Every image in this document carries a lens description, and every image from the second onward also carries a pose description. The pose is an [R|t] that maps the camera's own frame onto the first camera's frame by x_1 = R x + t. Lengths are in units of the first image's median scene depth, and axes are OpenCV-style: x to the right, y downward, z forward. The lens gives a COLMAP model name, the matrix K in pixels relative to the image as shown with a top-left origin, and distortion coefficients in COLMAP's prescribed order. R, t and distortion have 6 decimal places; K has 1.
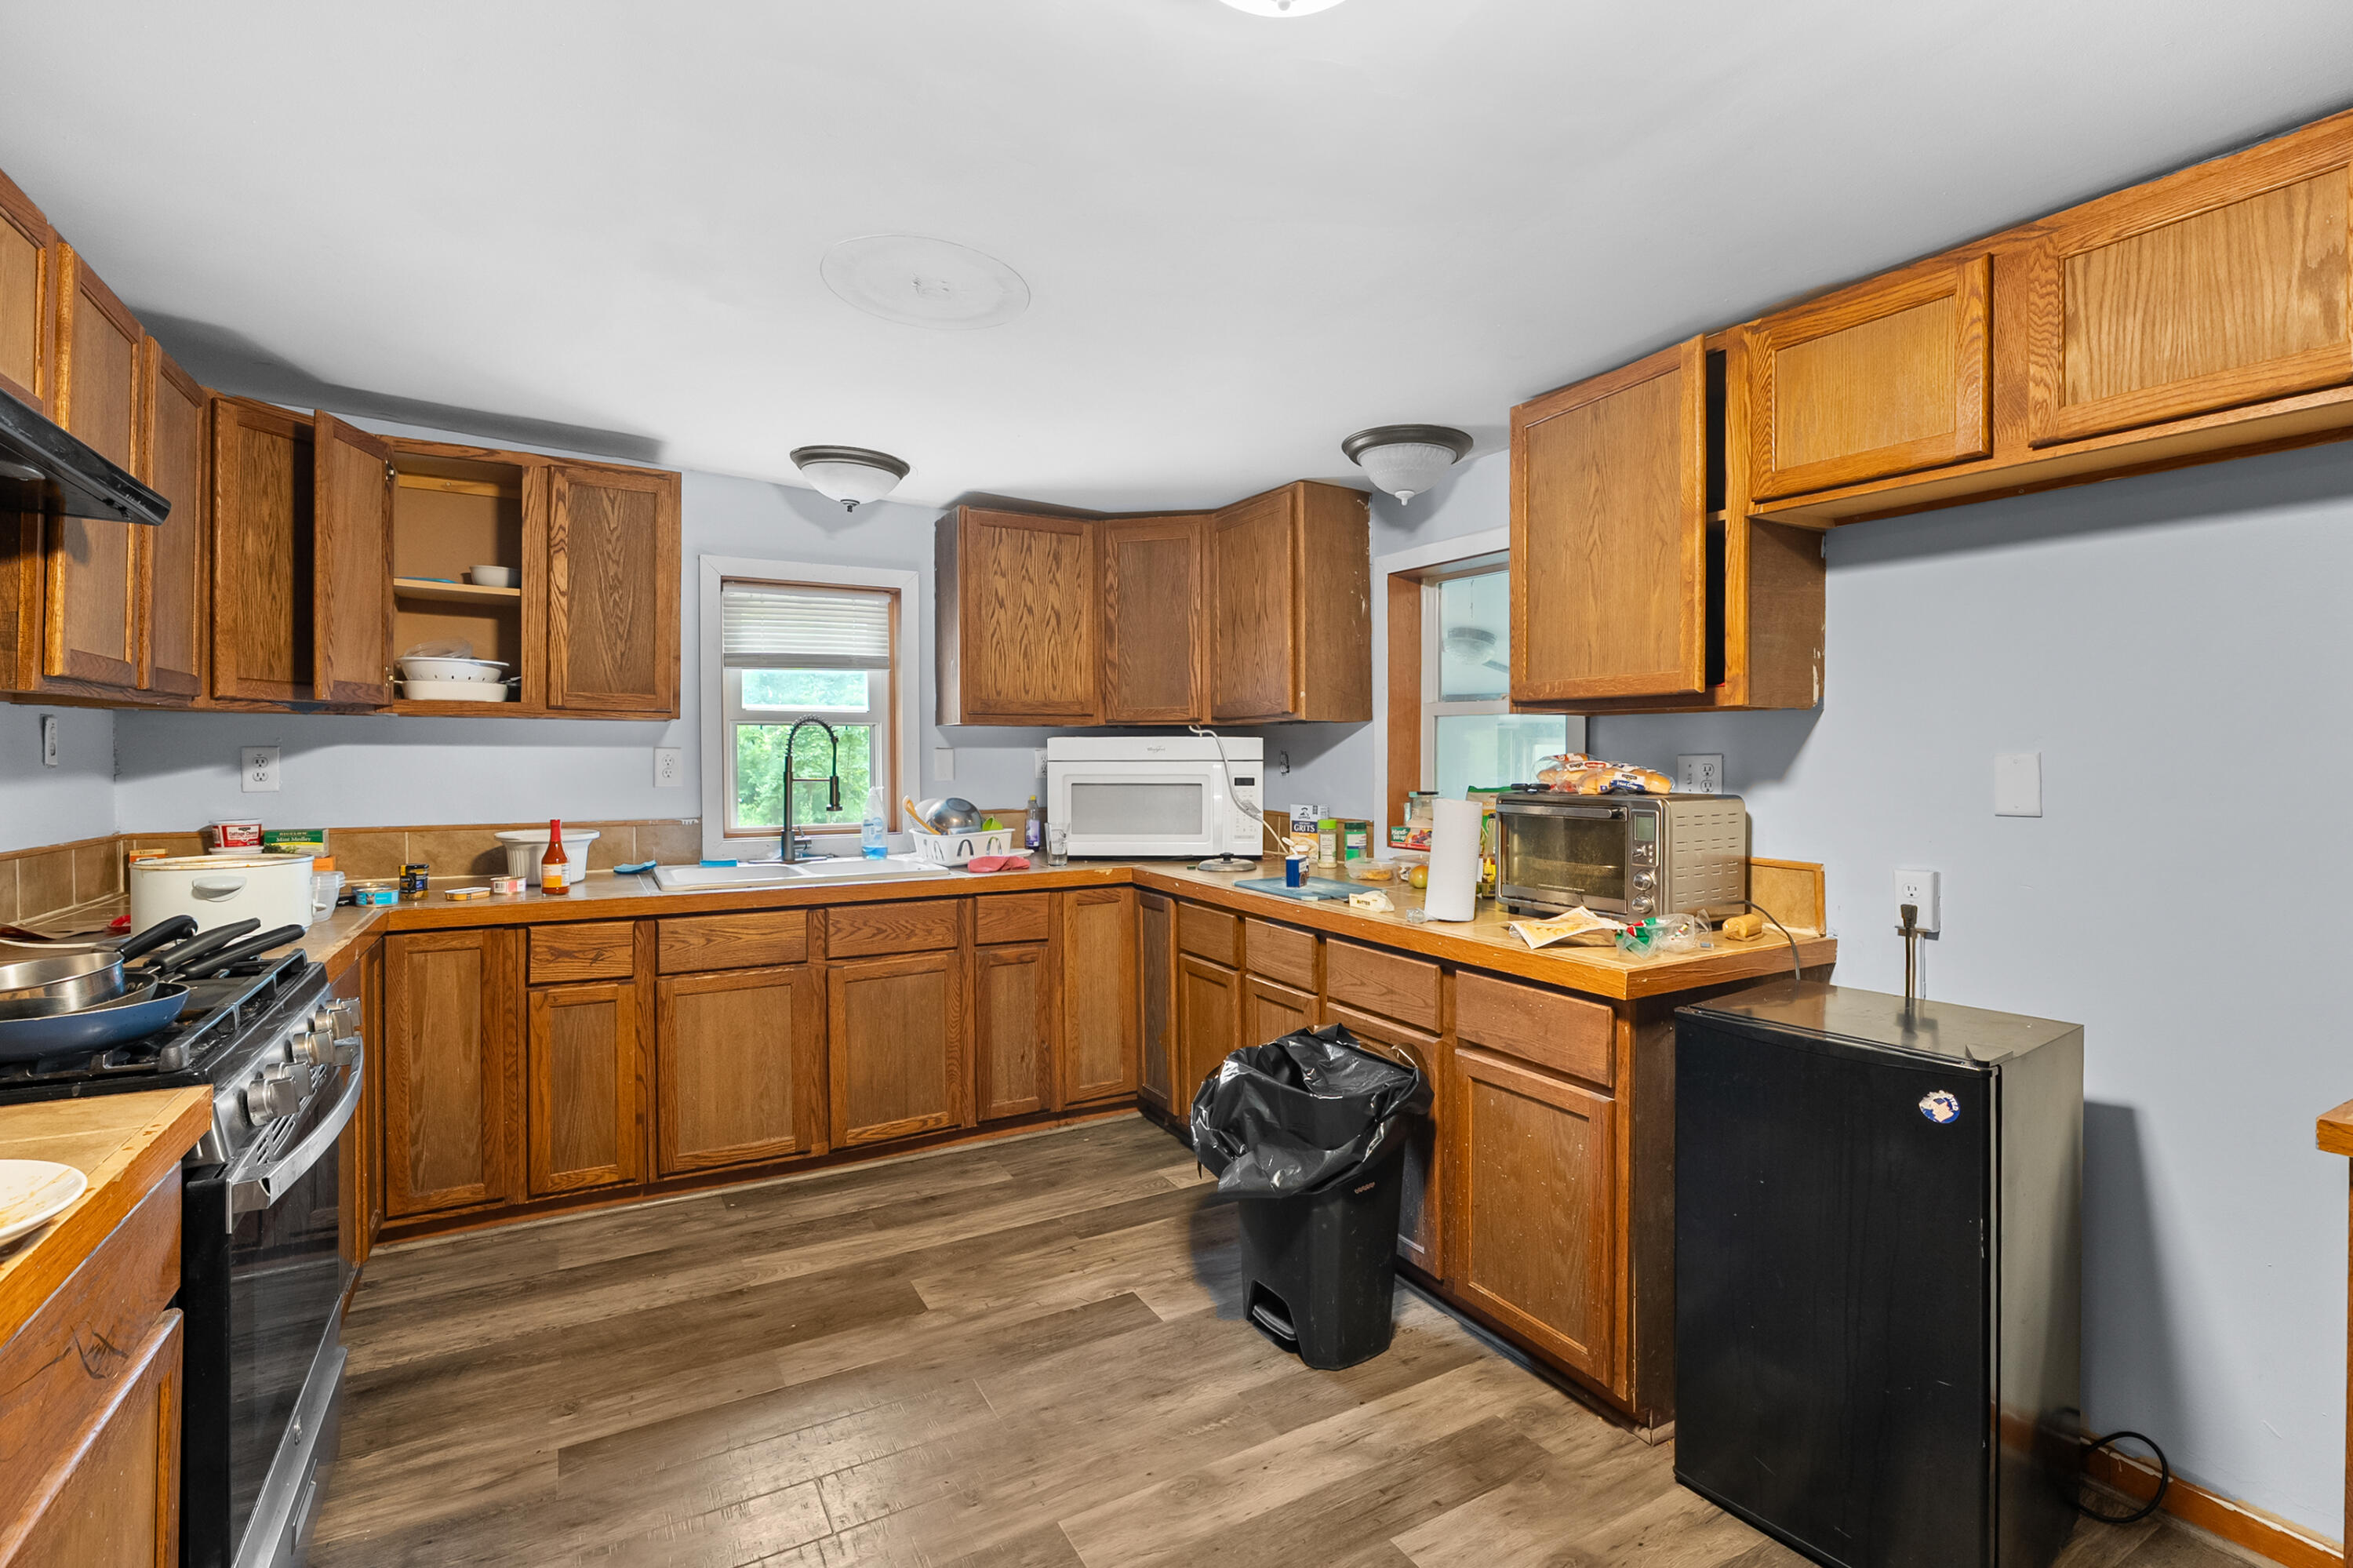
lens RADIAL K [[1067.3, 0, 1166.6], [0, 1067.3, 769.0], [0, 0, 1]] dist [-0.005753, 0.001614]
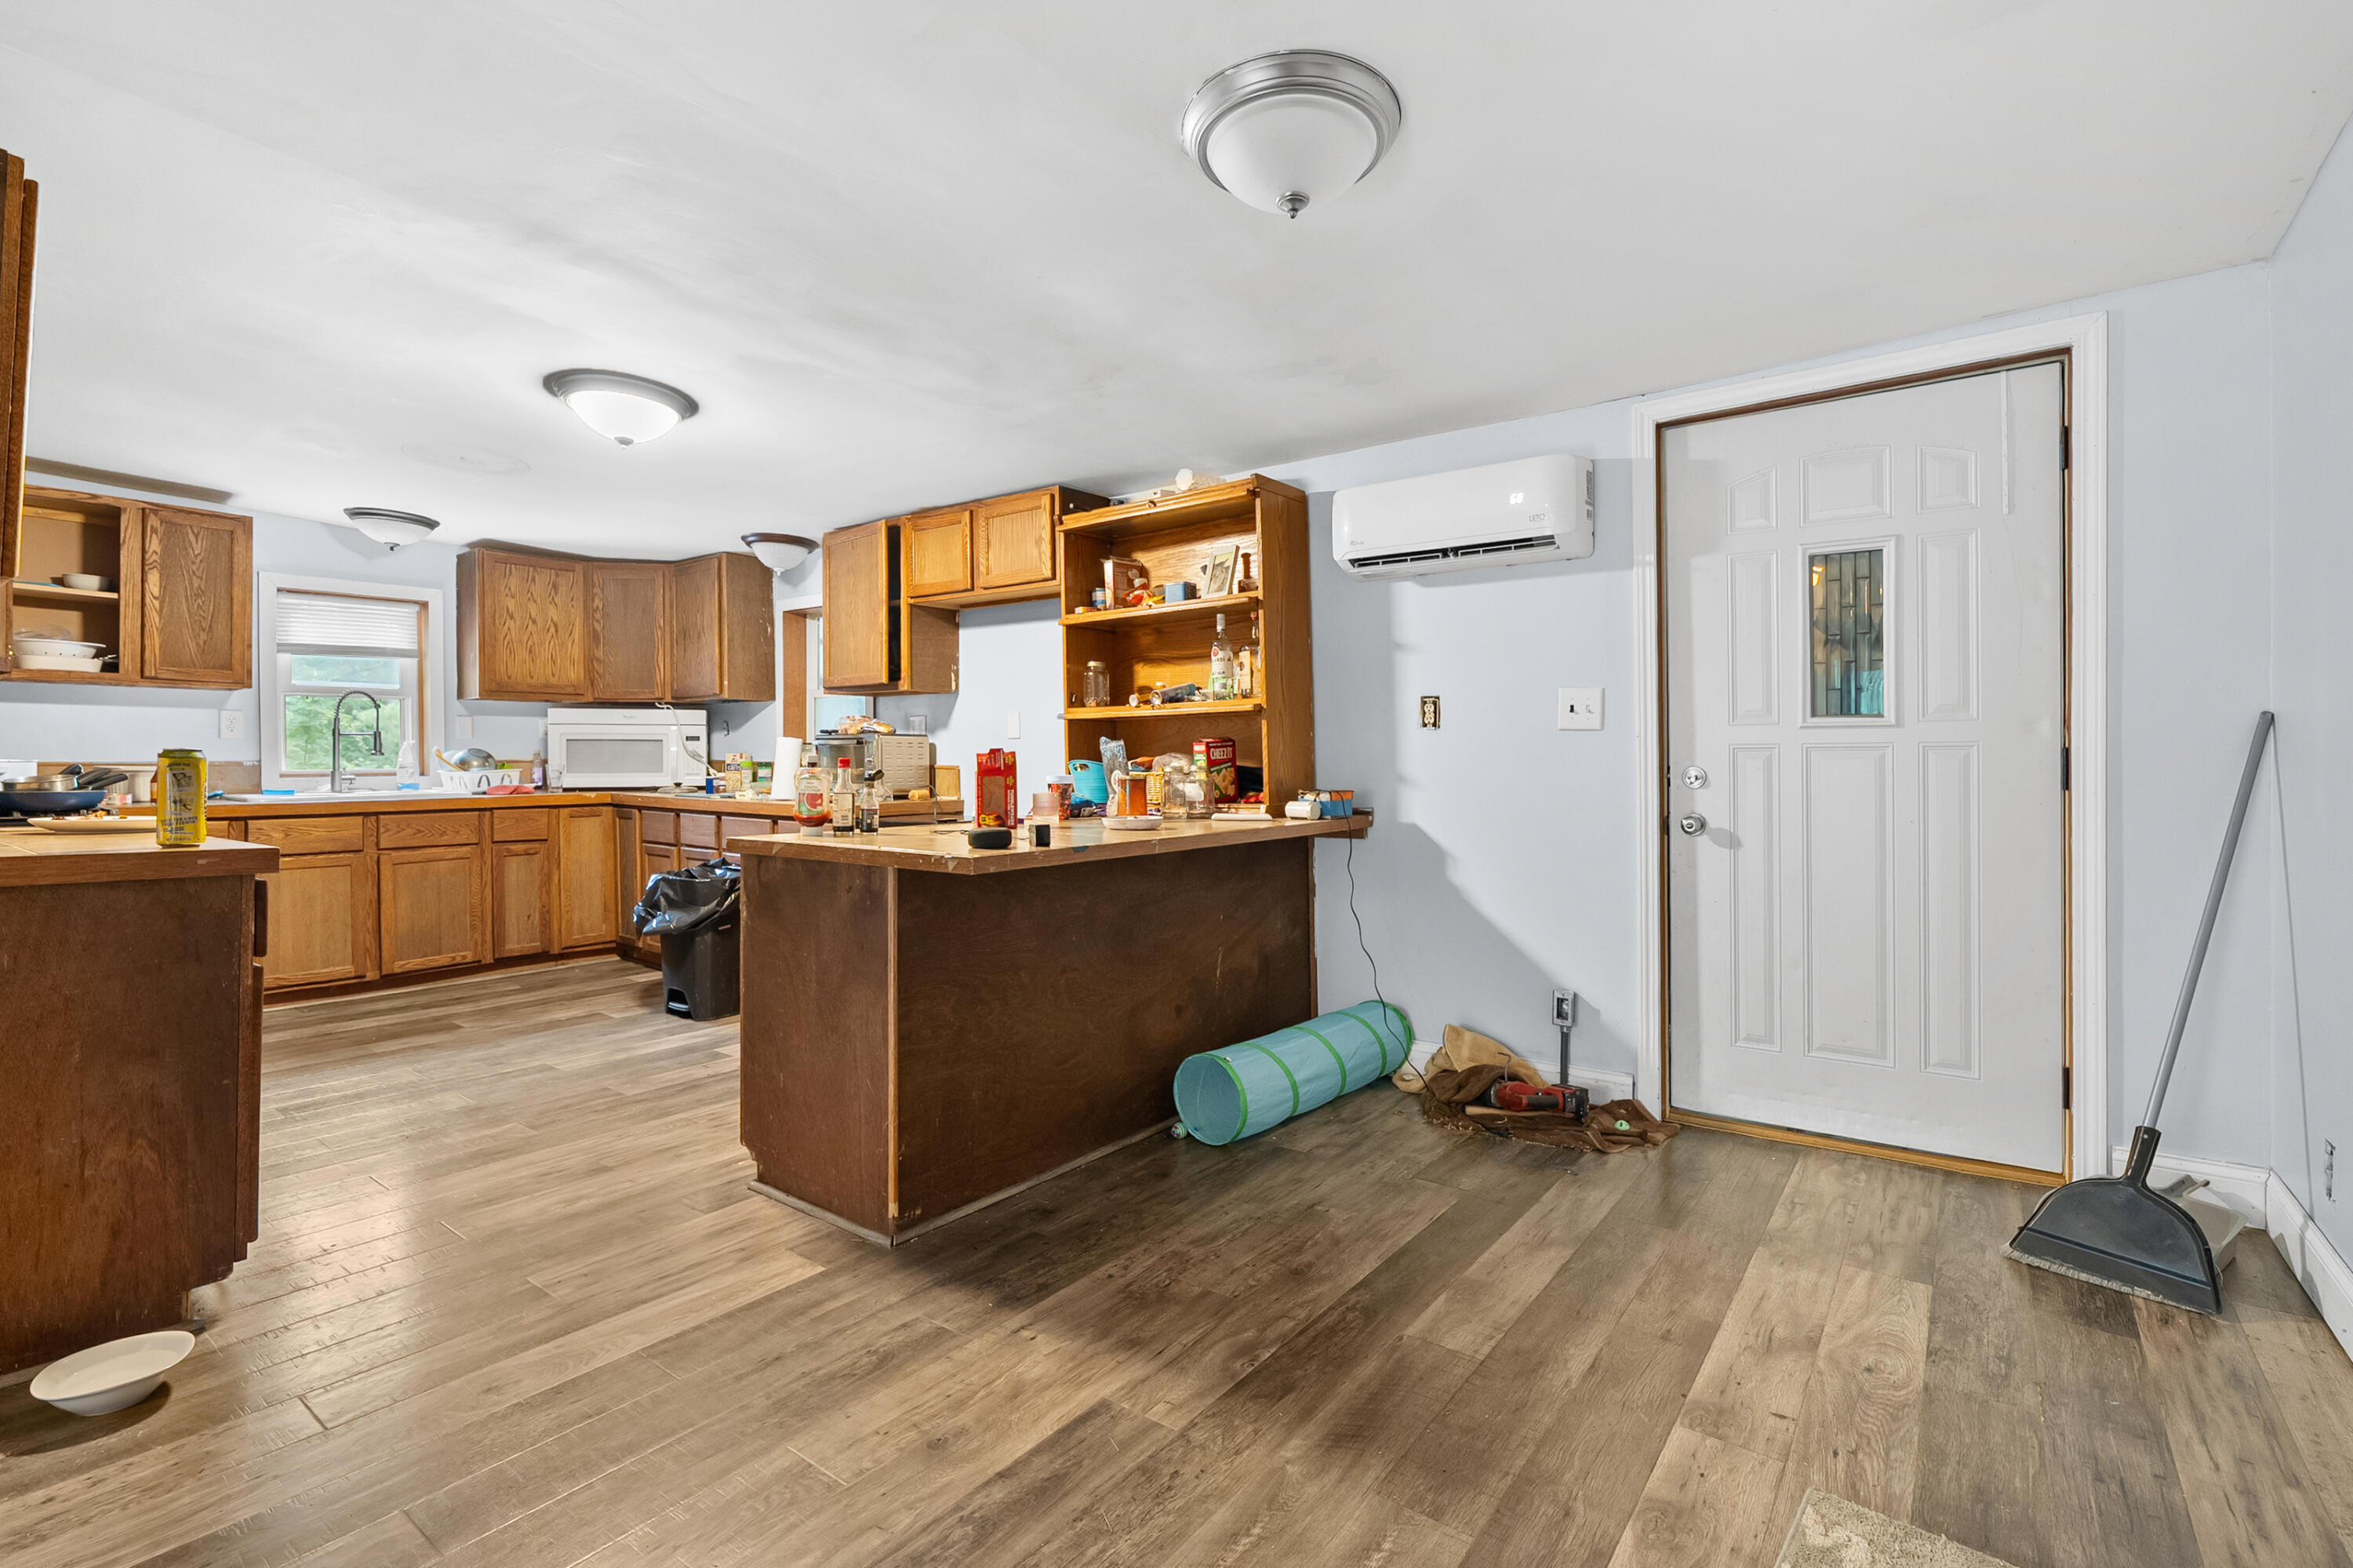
lens RADIAL K [[1067.3, 0, 1176.4], [0, 1067.3, 762.9], [0, 0, 1]] dist [-0.005753, 0.001614]
pose [[0.918192, -0.003623, 0.396119, 0.121837], [0.006805, 0.999955, -0.006628, 0.073187], [-0.396077, 0.008781, 0.918175, -0.826647]]
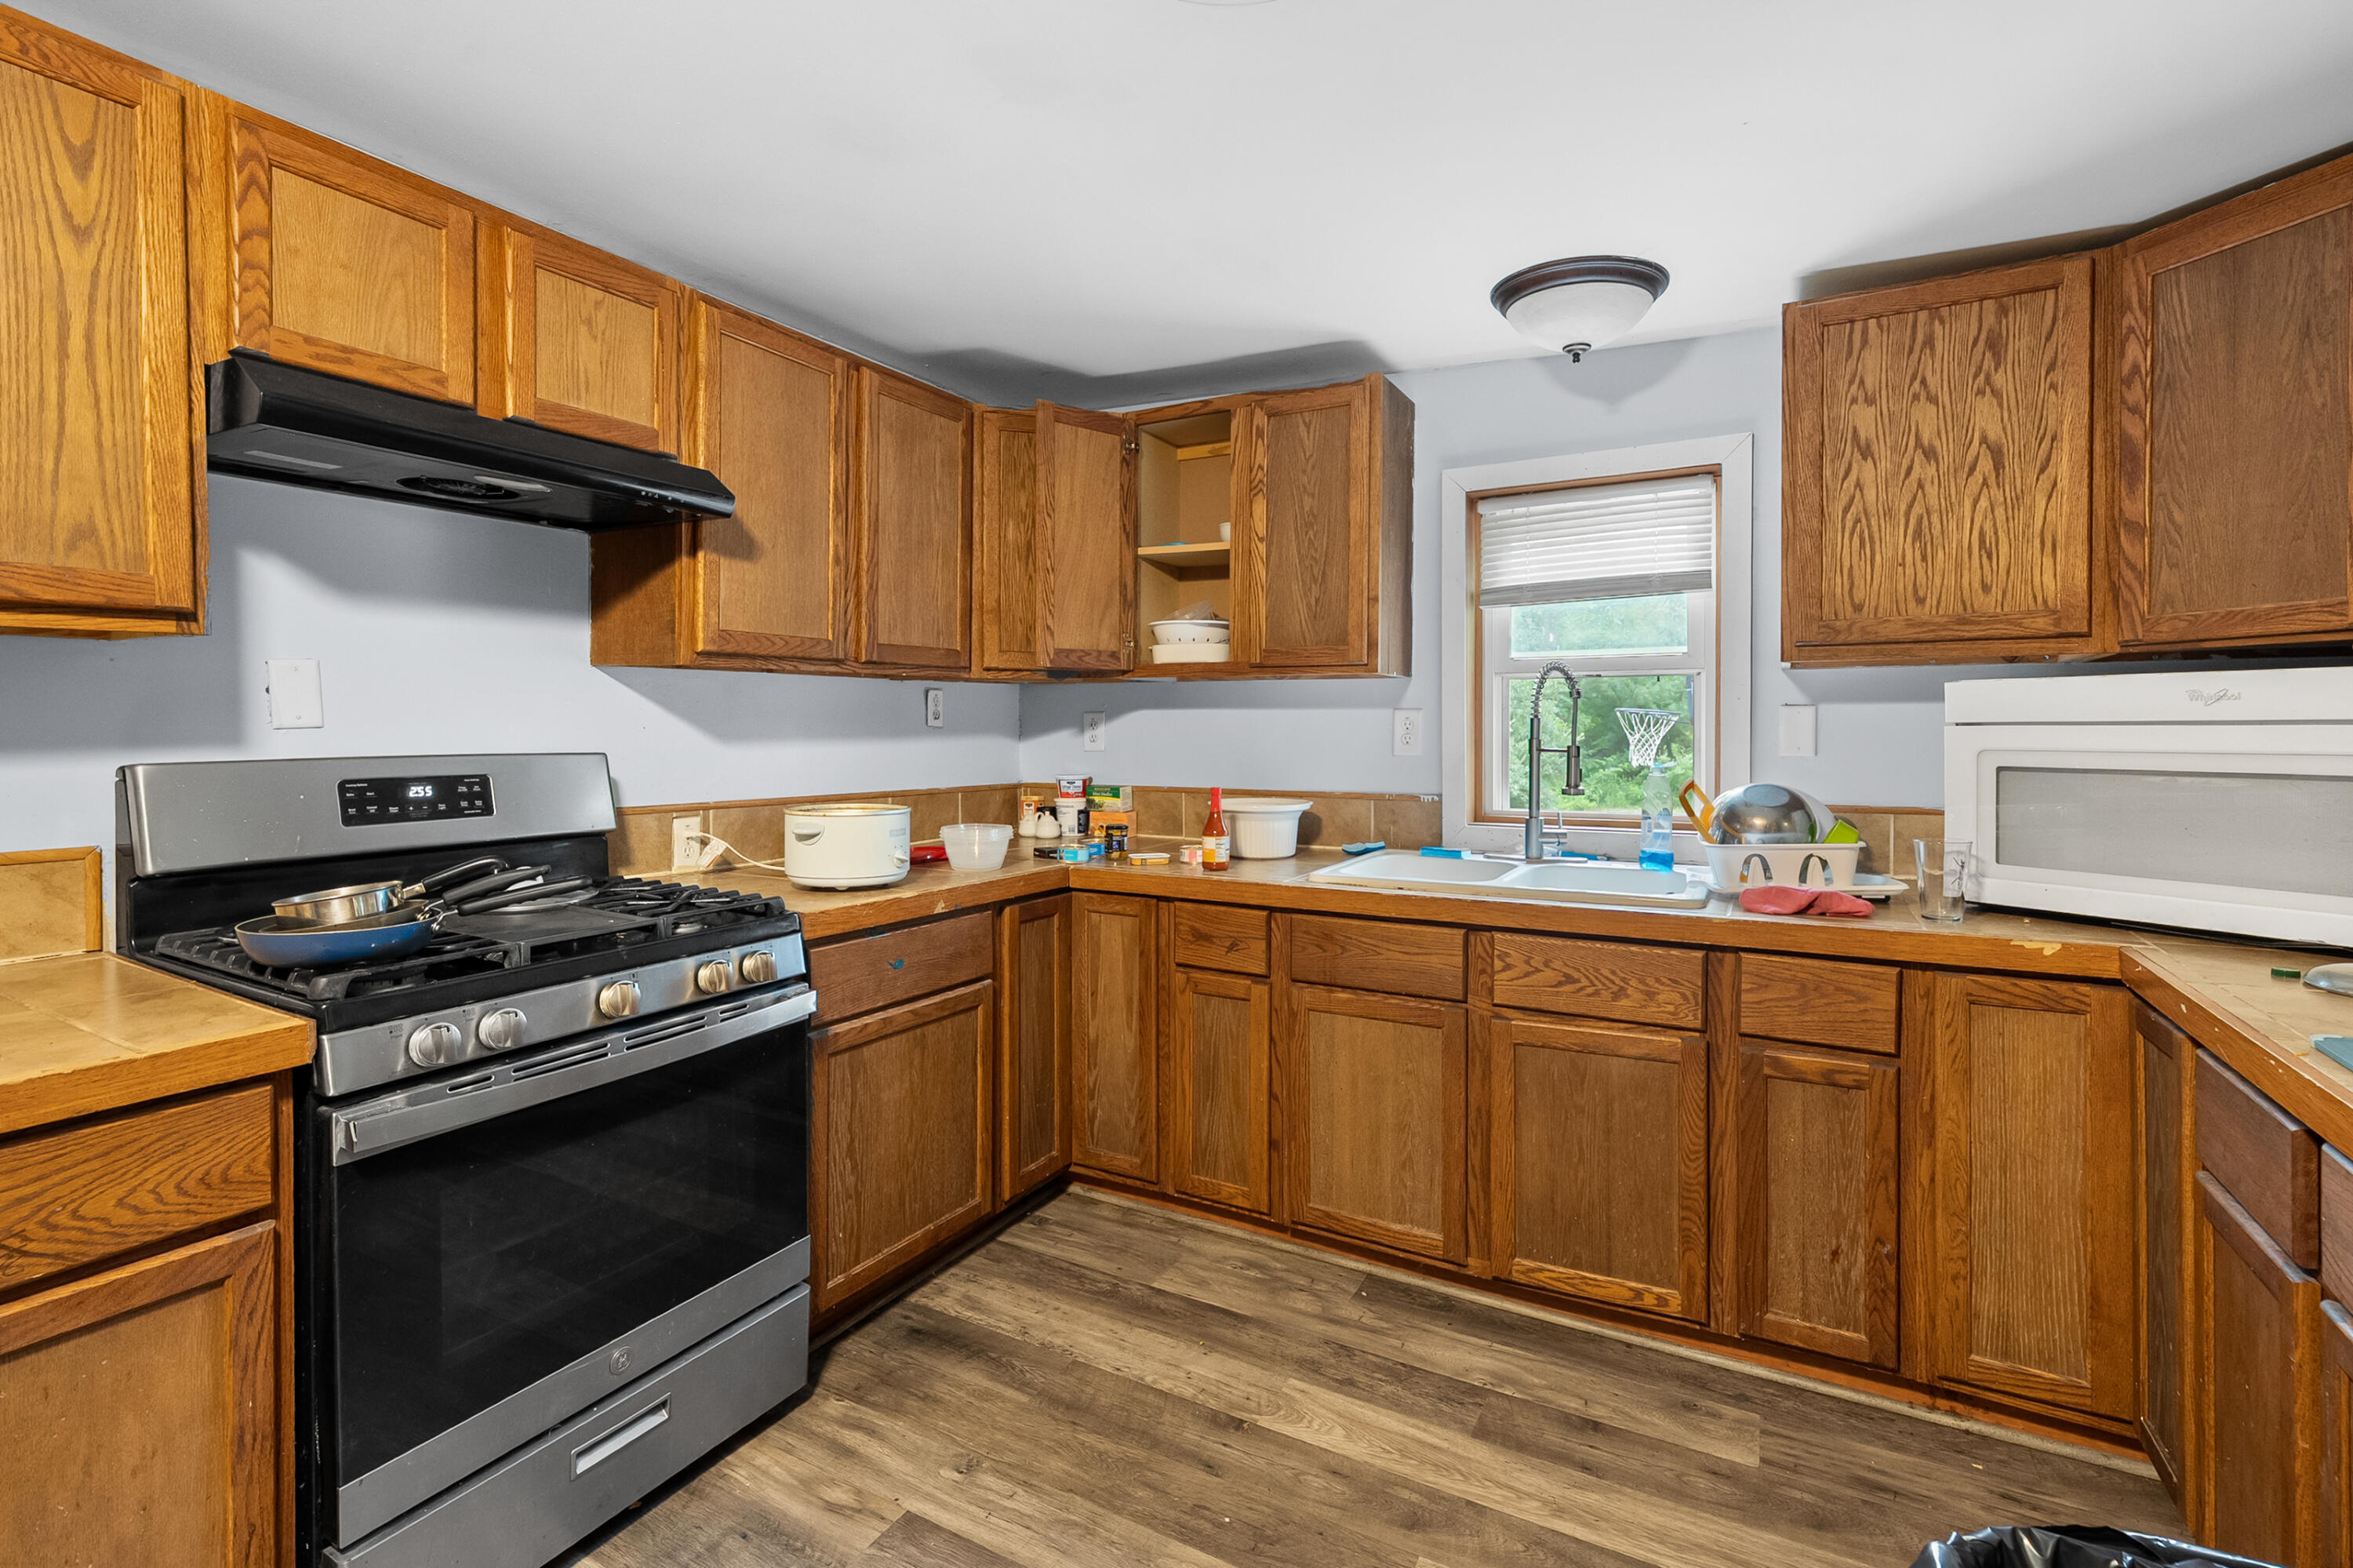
lens RADIAL K [[1067.3, 0, 1177.9], [0, 1067.3, 743.5], [0, 0, 1]] dist [-0.005753, 0.001614]
pose [[0.521501, 0.012655, -0.853157, 0.170647], [-0.010071, 0.999912, 0.008676, 0.002149], [0.853191, 0.004068, 0.521582, 0.451323]]
